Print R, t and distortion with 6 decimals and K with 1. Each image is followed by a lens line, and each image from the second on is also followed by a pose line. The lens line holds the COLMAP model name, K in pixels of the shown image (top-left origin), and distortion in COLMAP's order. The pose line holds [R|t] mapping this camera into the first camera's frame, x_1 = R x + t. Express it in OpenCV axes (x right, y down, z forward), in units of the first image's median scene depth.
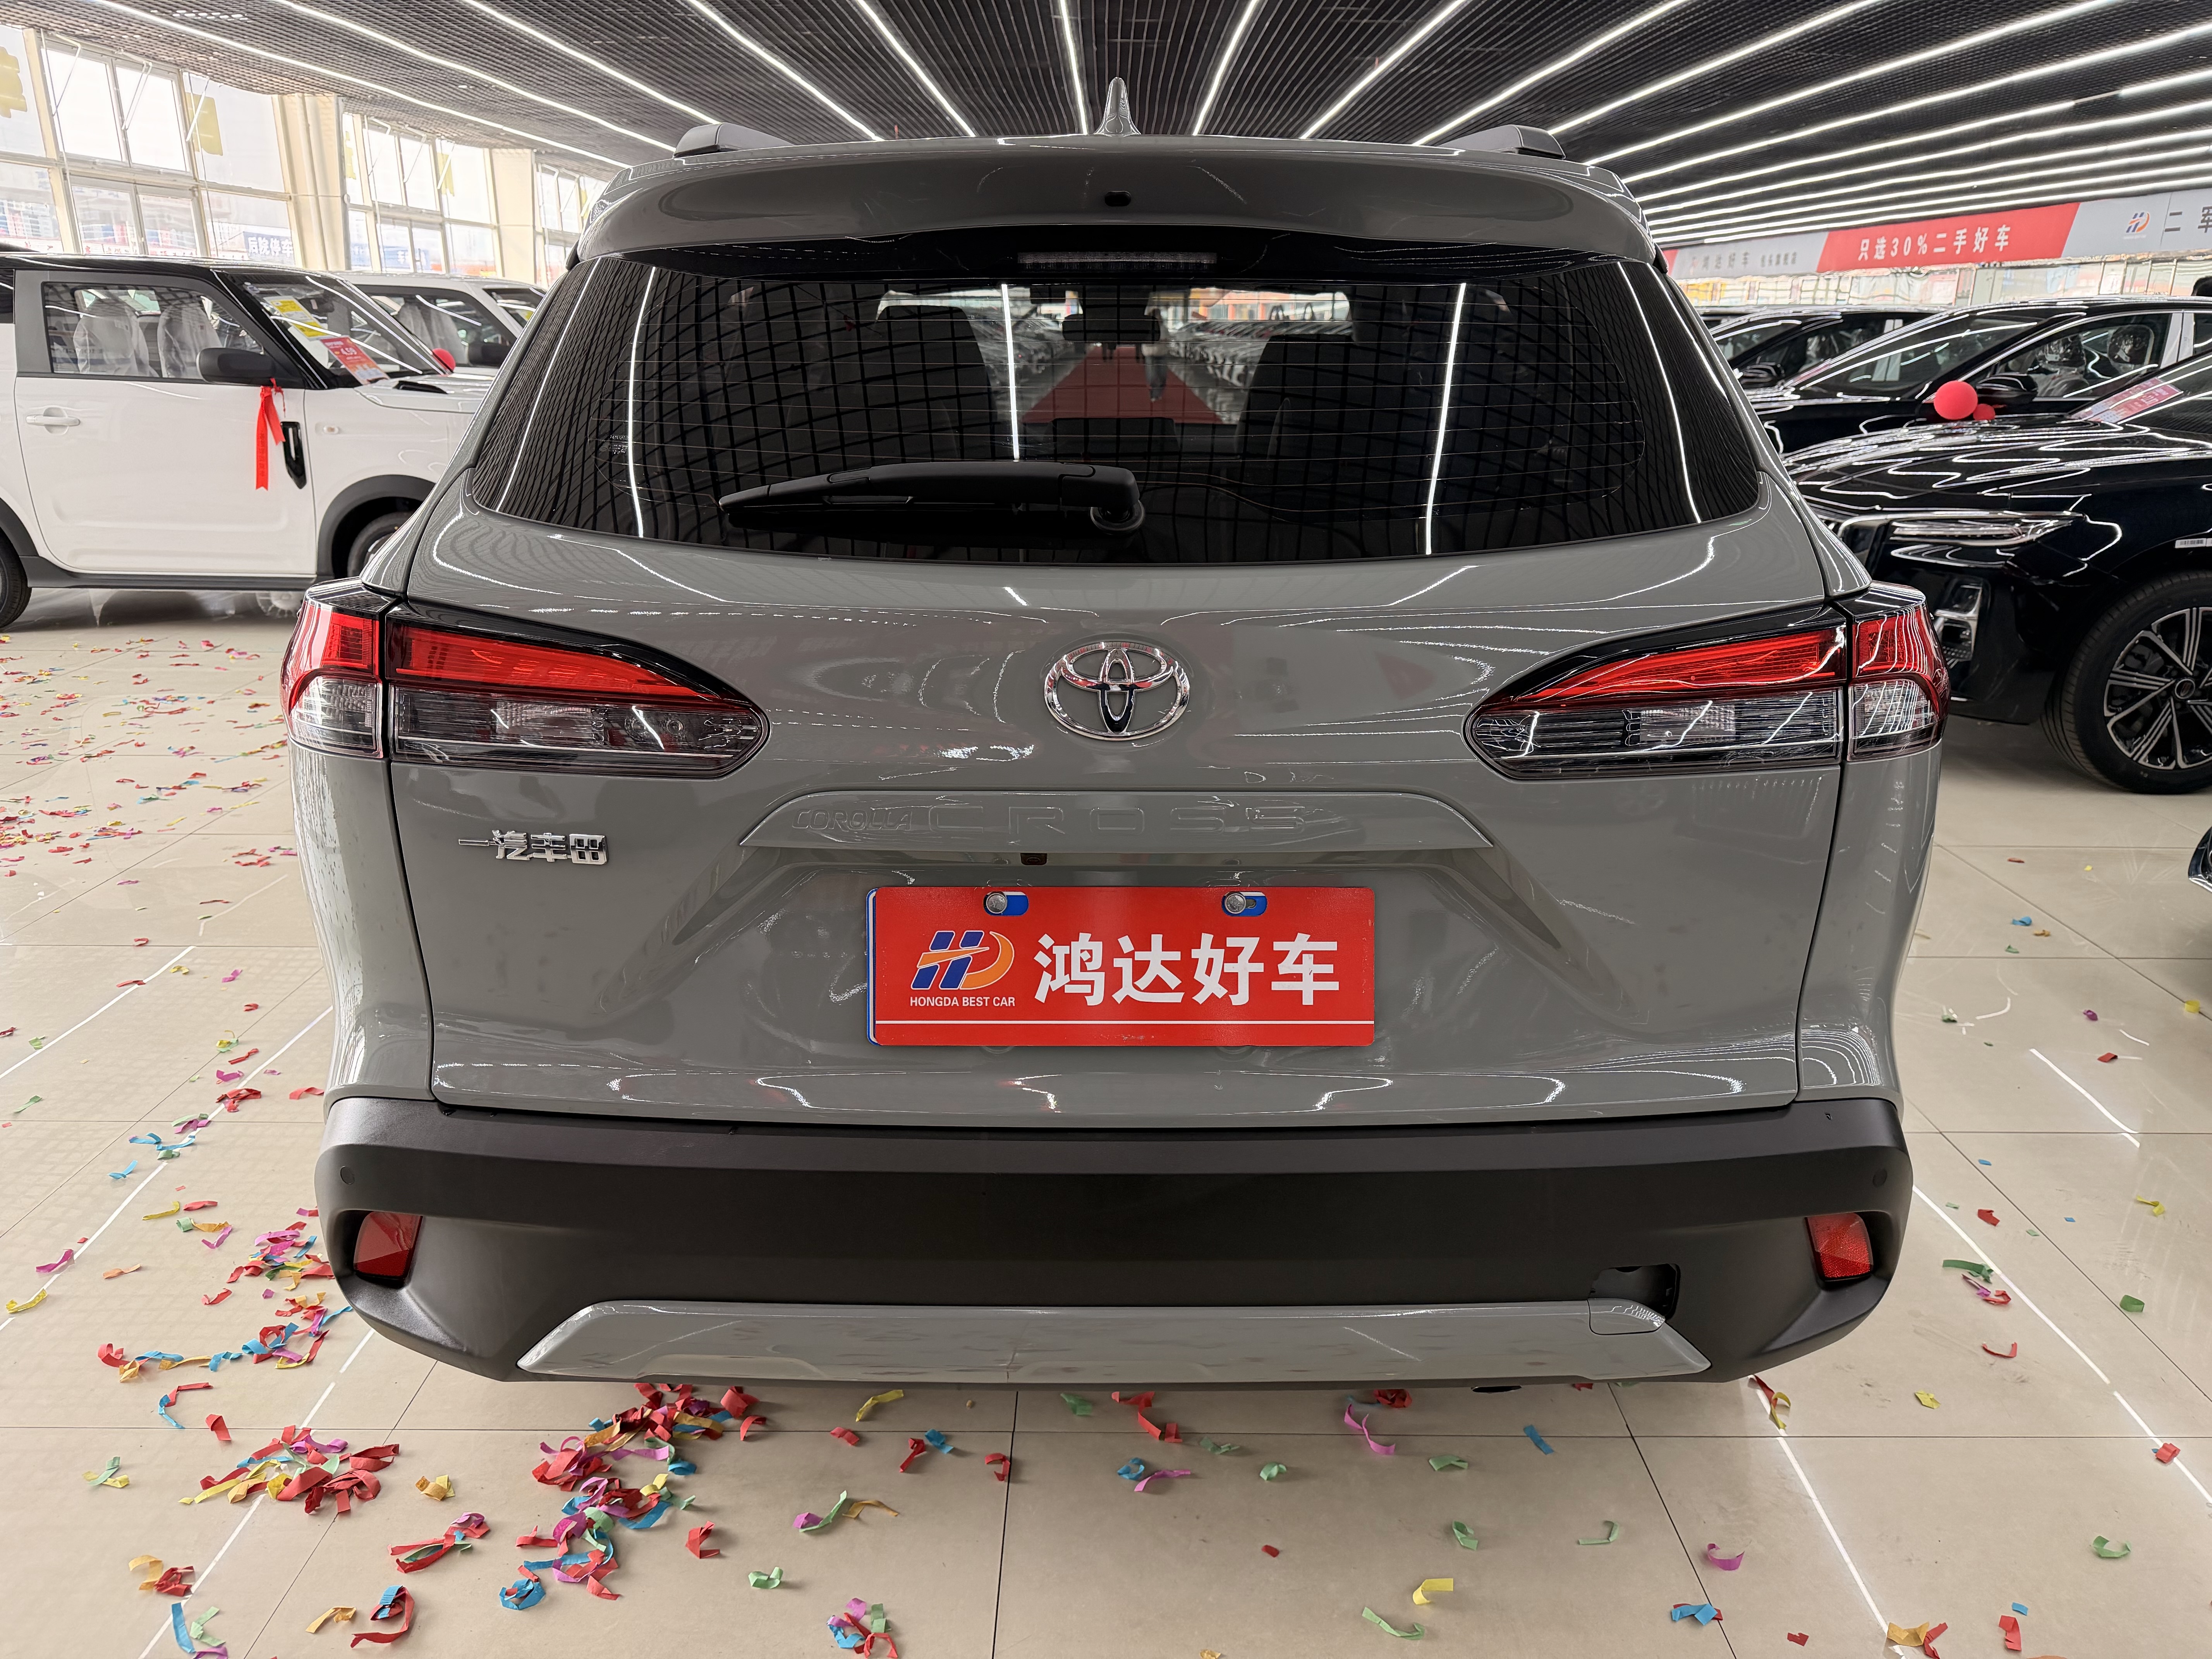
lens RADIAL K [[1527.5, 0, 1096.7], [0, 1527.5, 844.7], [0, 0, 1]] dist [0.157516, -0.217755]
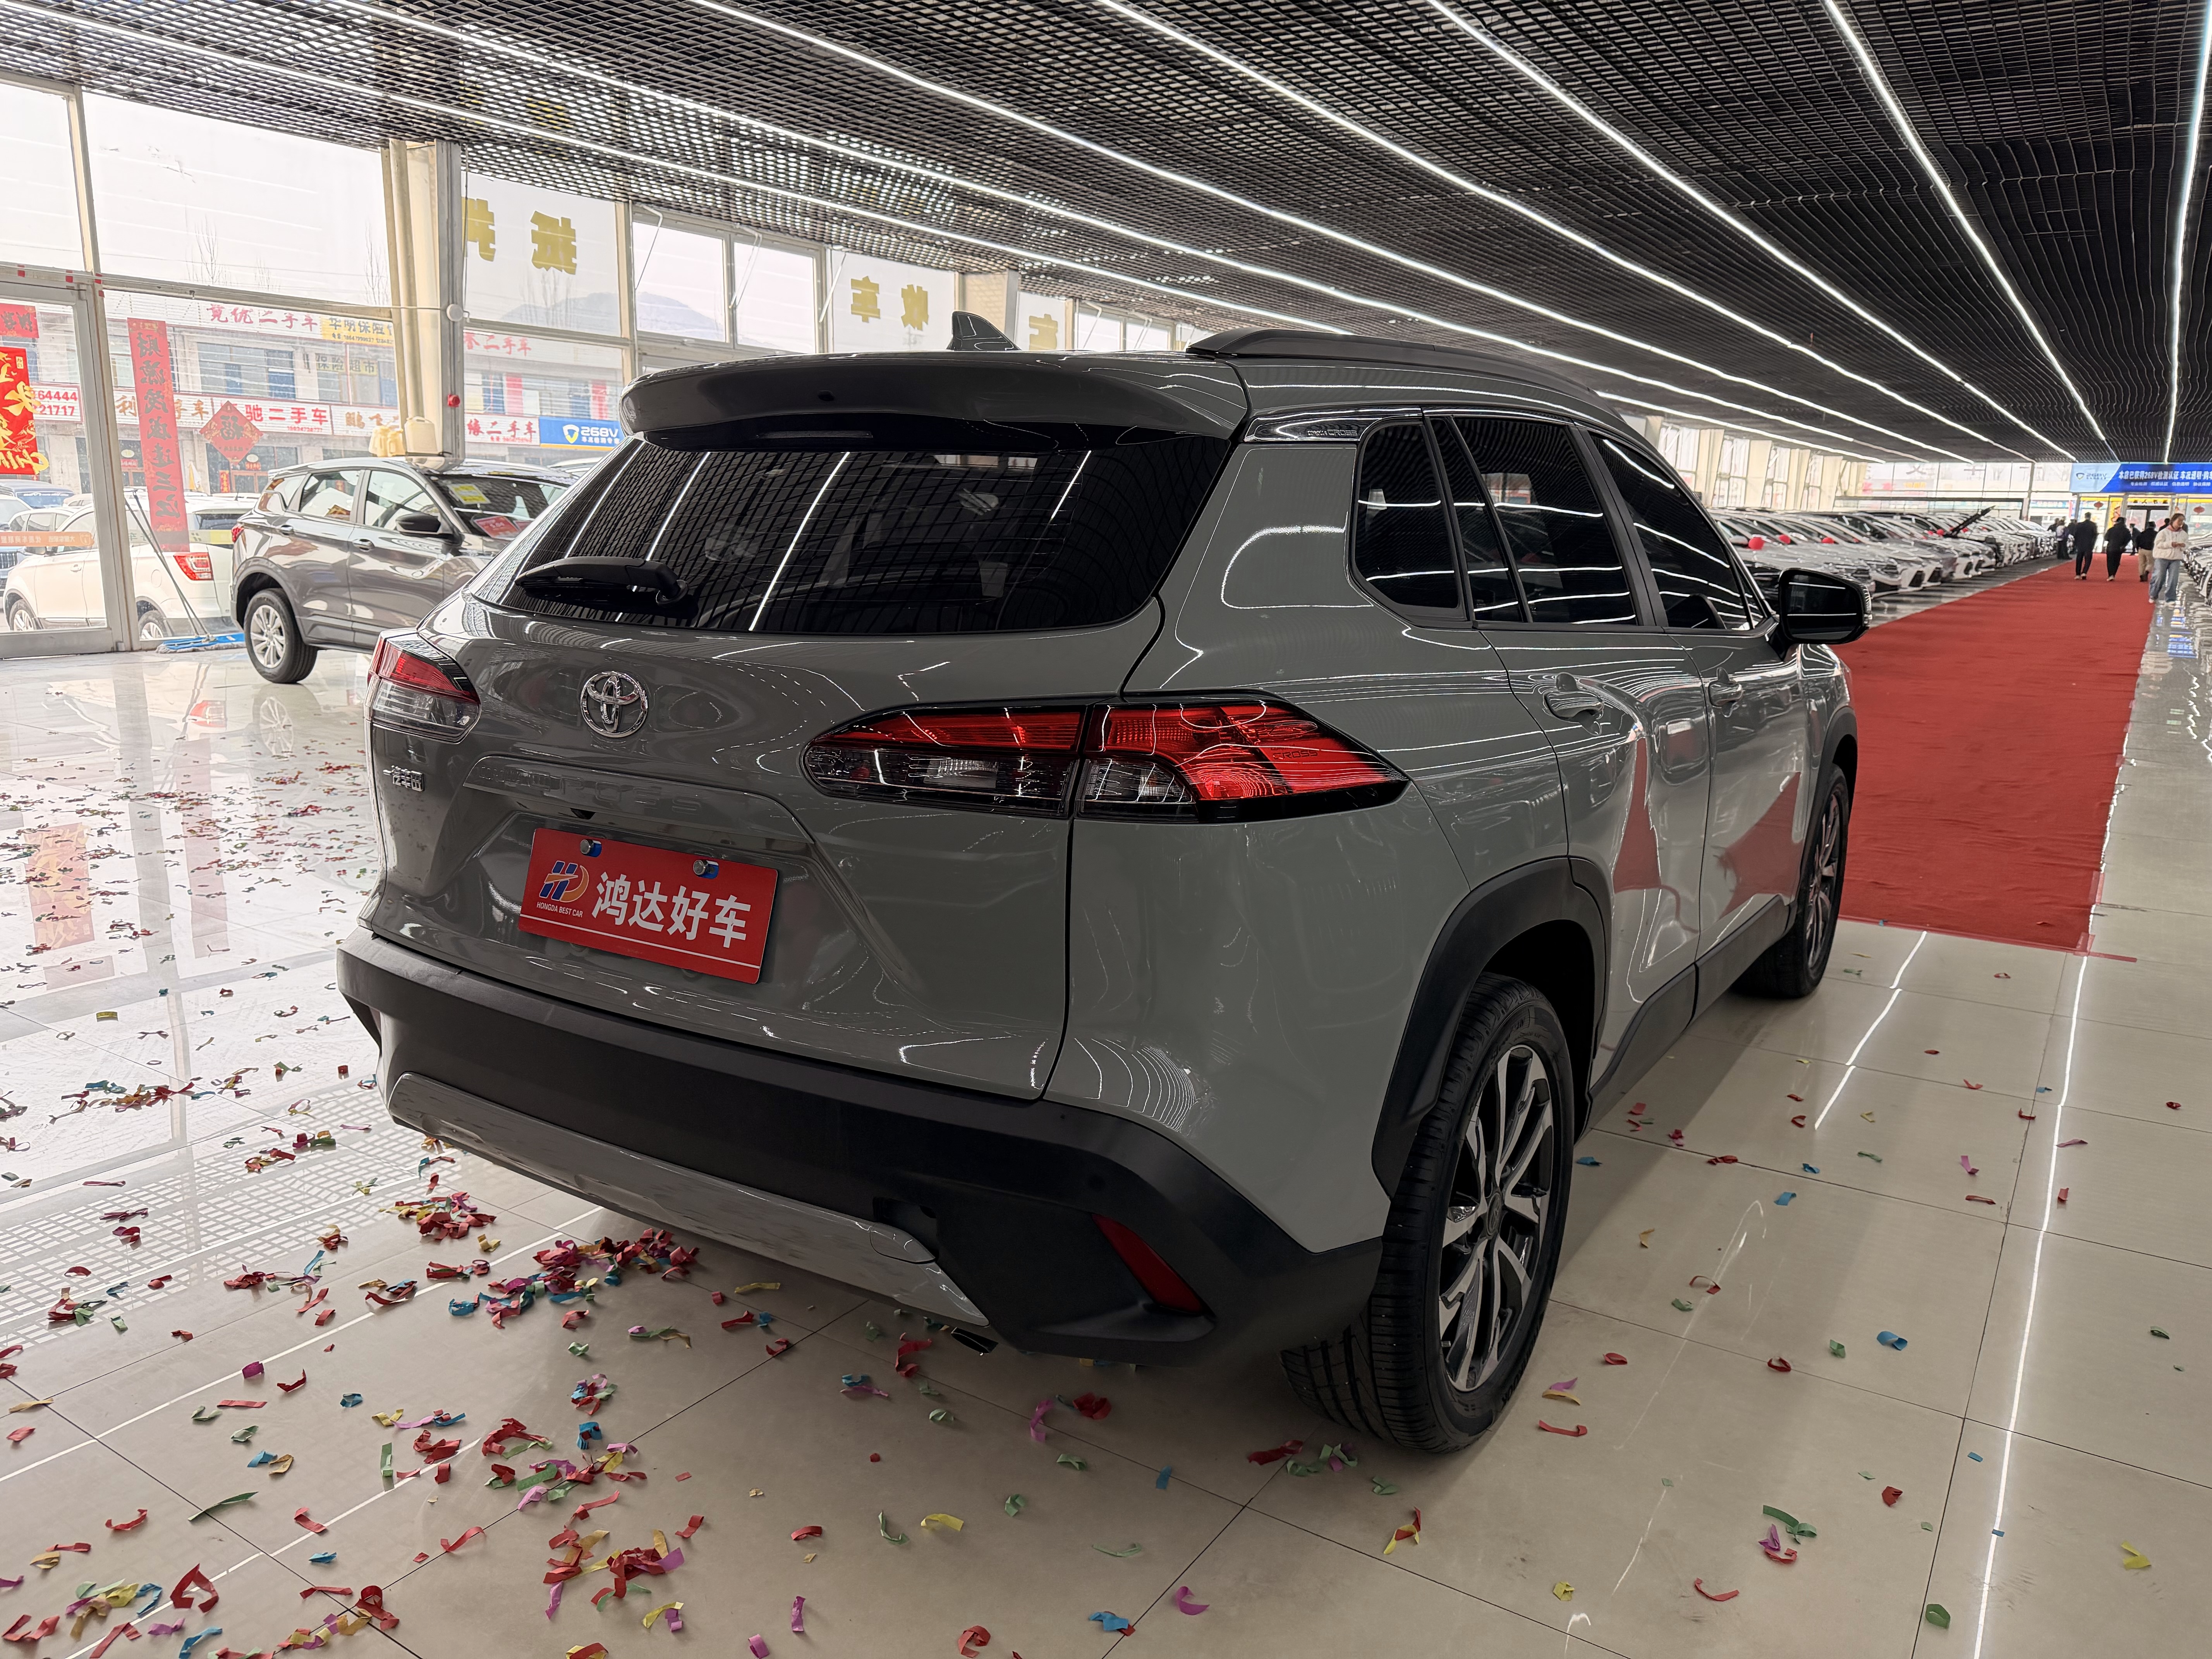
lens RADIAL K [[1527.5, 0, 1096.7], [0, 1527.5, 844.7], [0, 0, 1]] dist [0.157516, -0.217755]
pose [[0.834206, 0.120296, -0.538173, 1.152831], [-0.185218, 0.980344, -0.067968, 0.046429], [0.519418, 0.156379, 0.840089, -0.006195]]
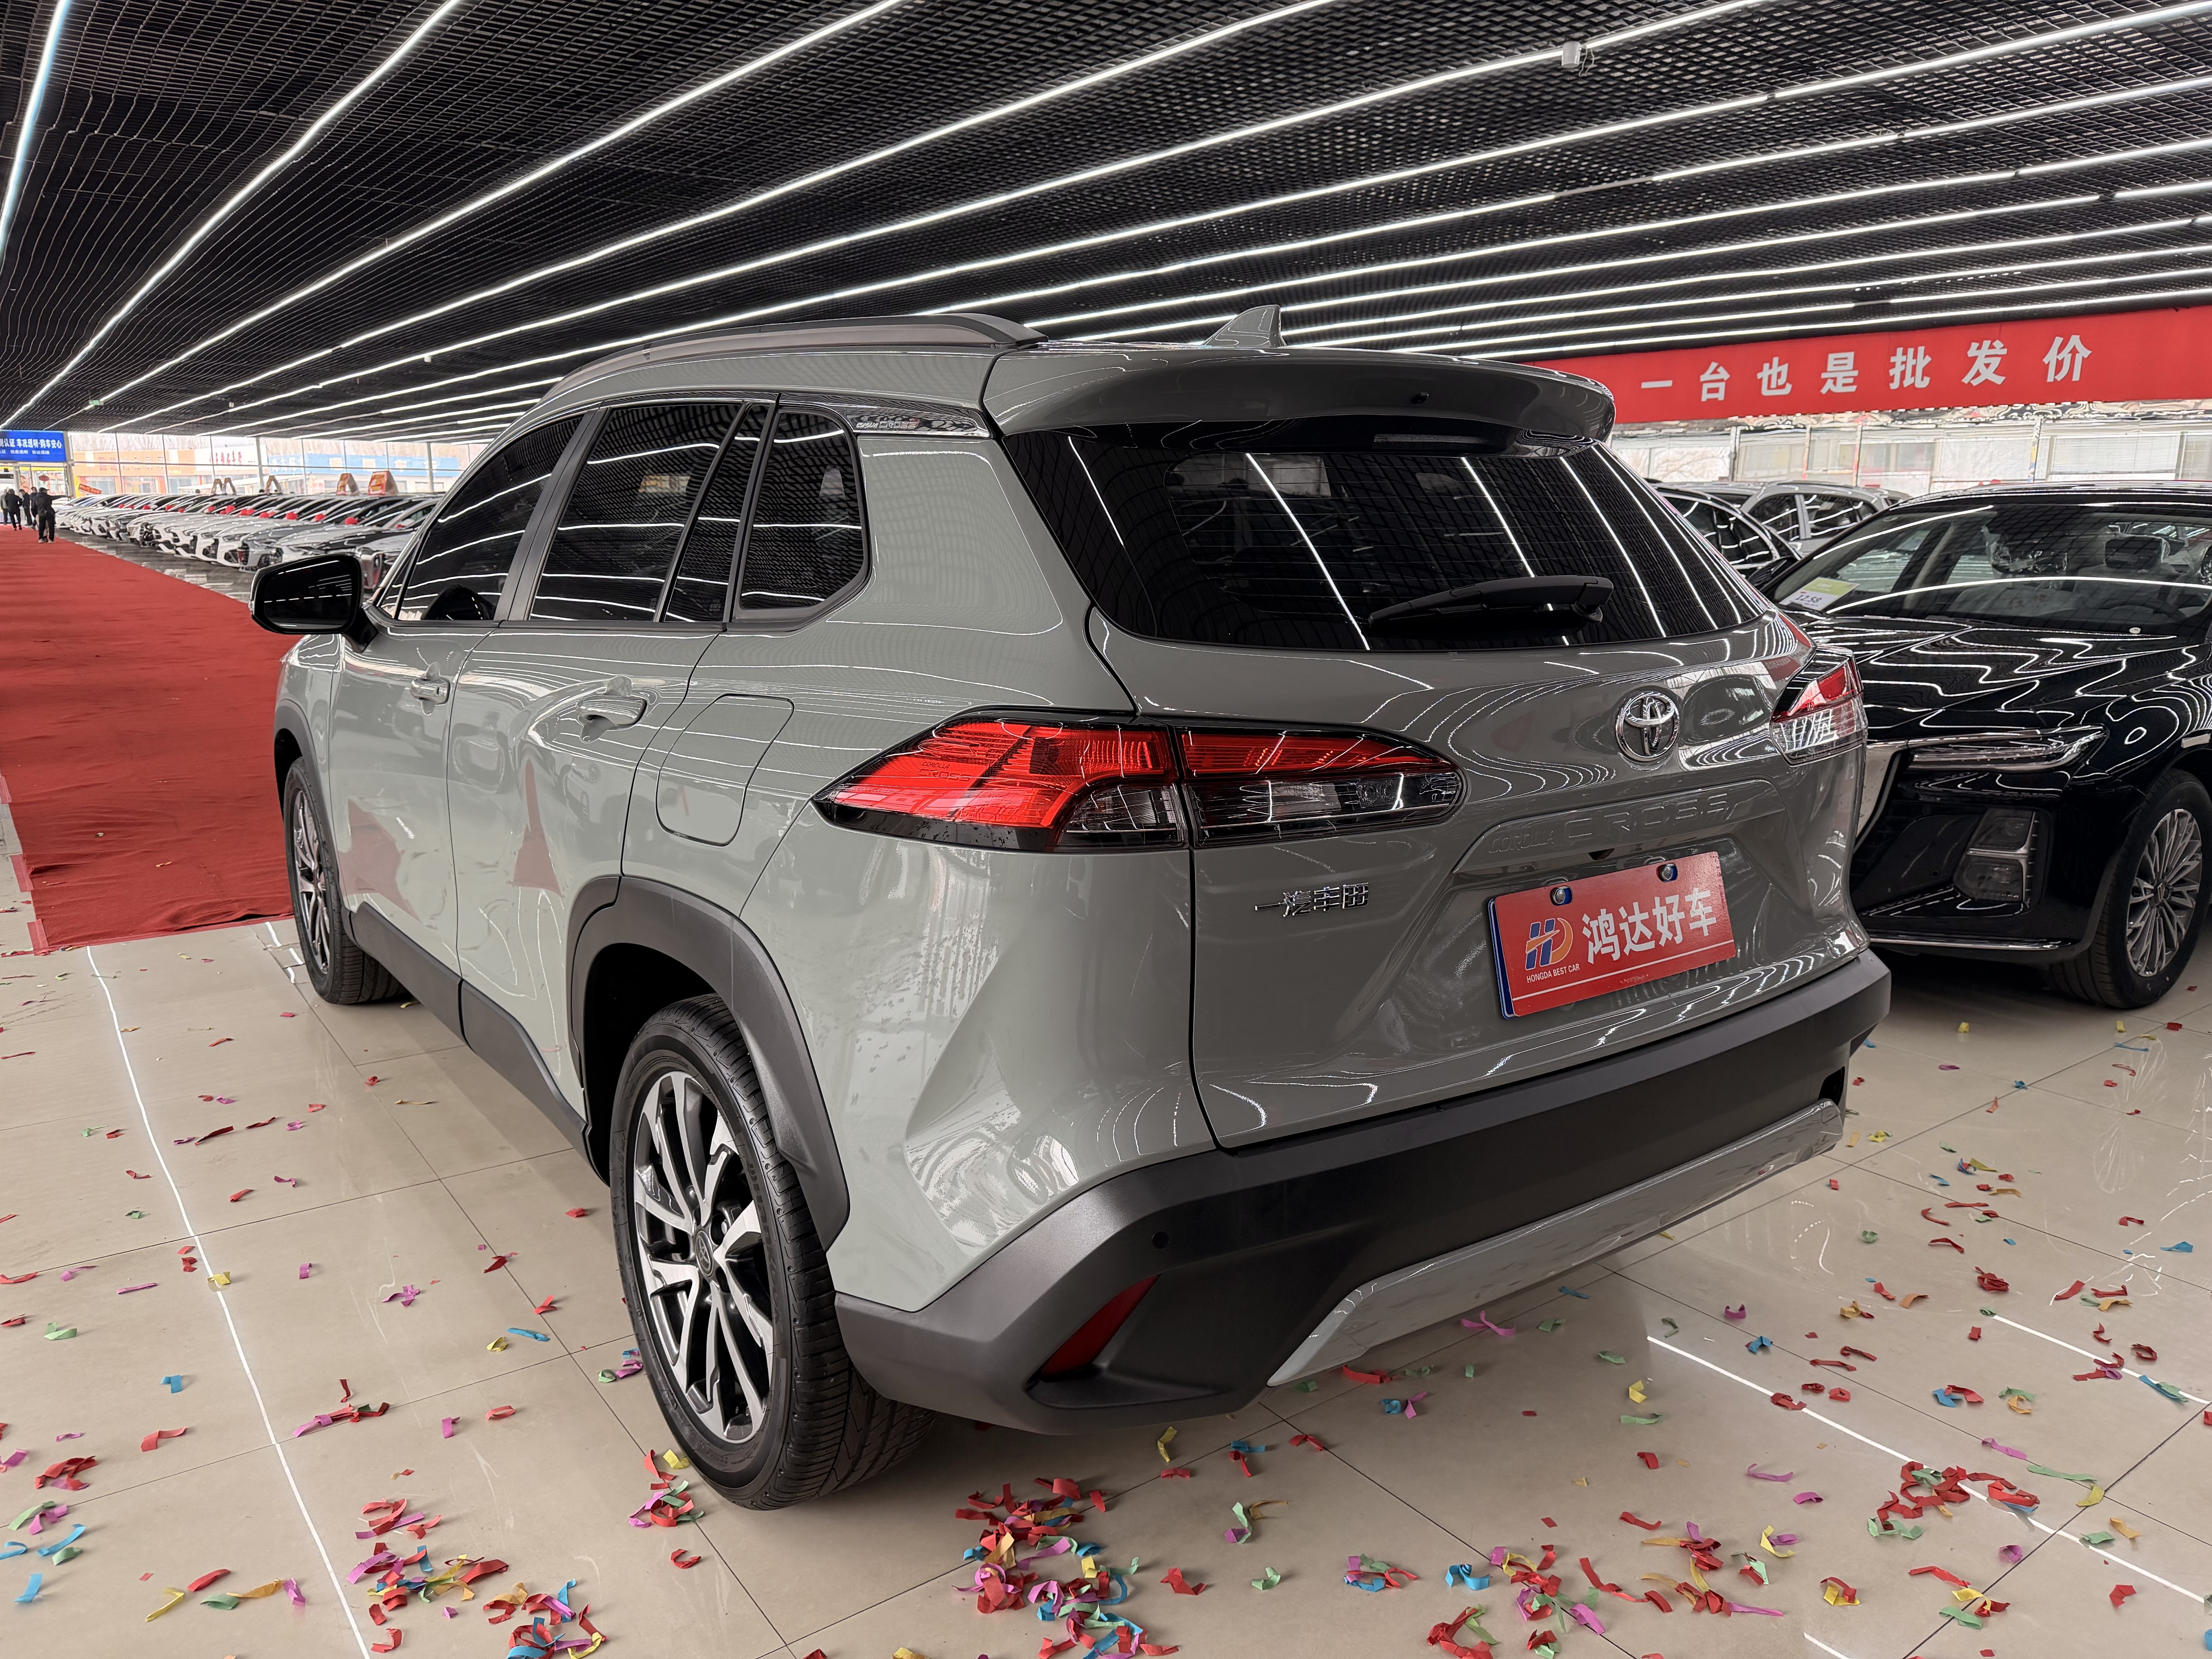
lens RADIAL K [[1593.3, 0, 1105.6], [0, 1593.3, 840.4], [0, 0, 1]] dist [0.061914, -0.083105]
pose [[0.804731, -0.121255, 0.581124, -1.190785], [0.188030, 0.980578, -0.055777, -0.006024], [-0.563074, 0.154154, 0.811901, 0.075559]]
